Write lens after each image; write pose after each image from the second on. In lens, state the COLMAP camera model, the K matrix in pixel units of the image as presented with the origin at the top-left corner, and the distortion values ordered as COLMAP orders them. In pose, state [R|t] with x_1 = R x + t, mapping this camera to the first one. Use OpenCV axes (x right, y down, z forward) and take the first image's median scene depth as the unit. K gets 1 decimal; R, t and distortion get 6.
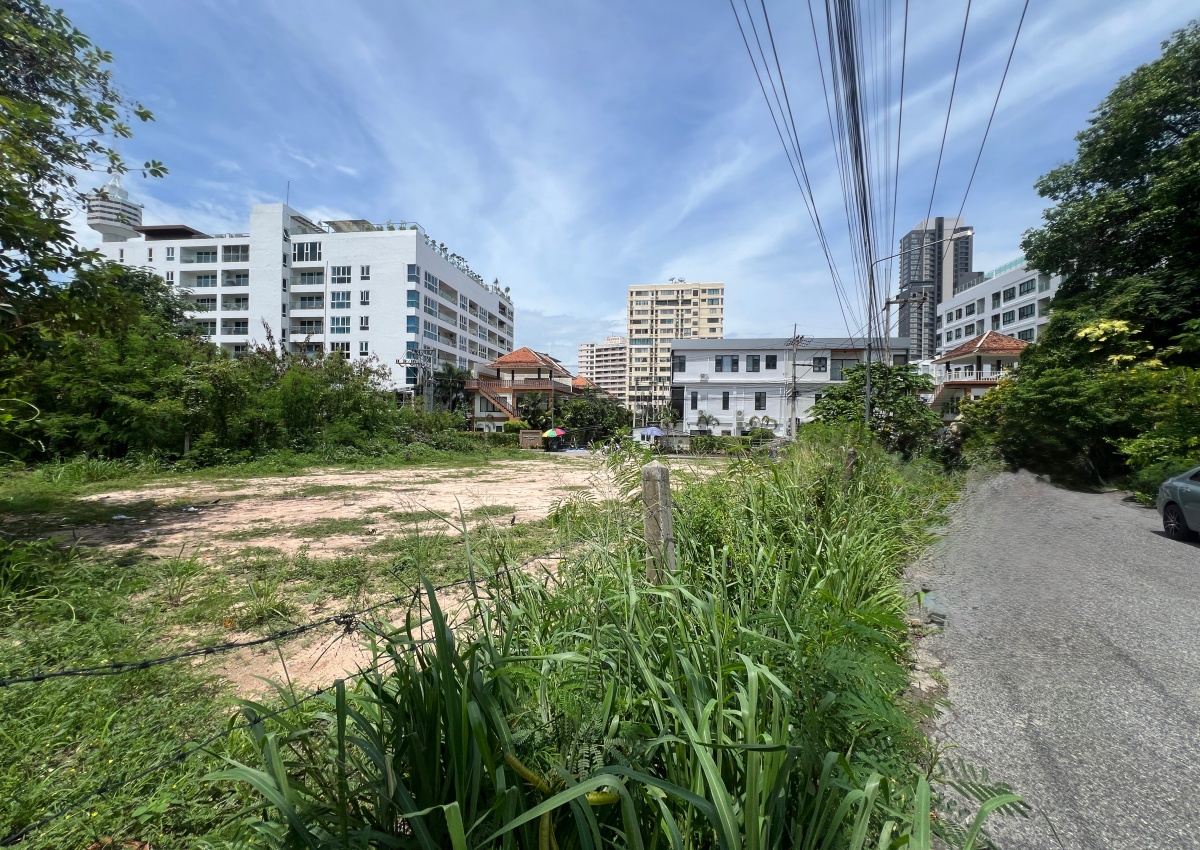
lens RADIAL K [[483.7, 0, 597.8], [0, 483.7, 421.4], [0, 0, 1]] dist [-0.001710, 0.000988]
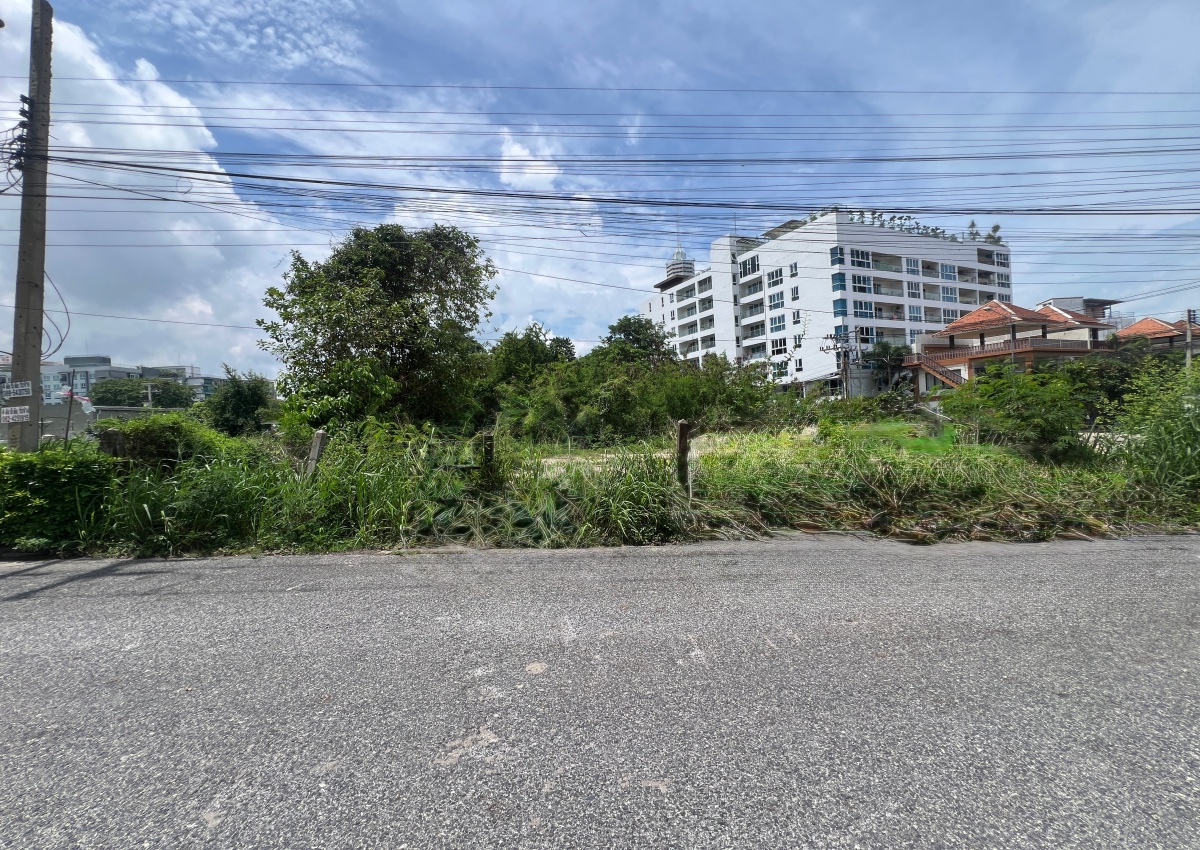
lens RADIAL K [[483.7, 0, 598.3], [0, 483.7, 426.5], [0, 0, 1]] dist [-0.001710, 0.000988]
pose [[0.546239, -0.029209, -0.837120, 0.156824], [0.058619, 0.998275, 0.003418, 0.007014], [0.835576, -0.050938, 0.547008, 0.040204]]
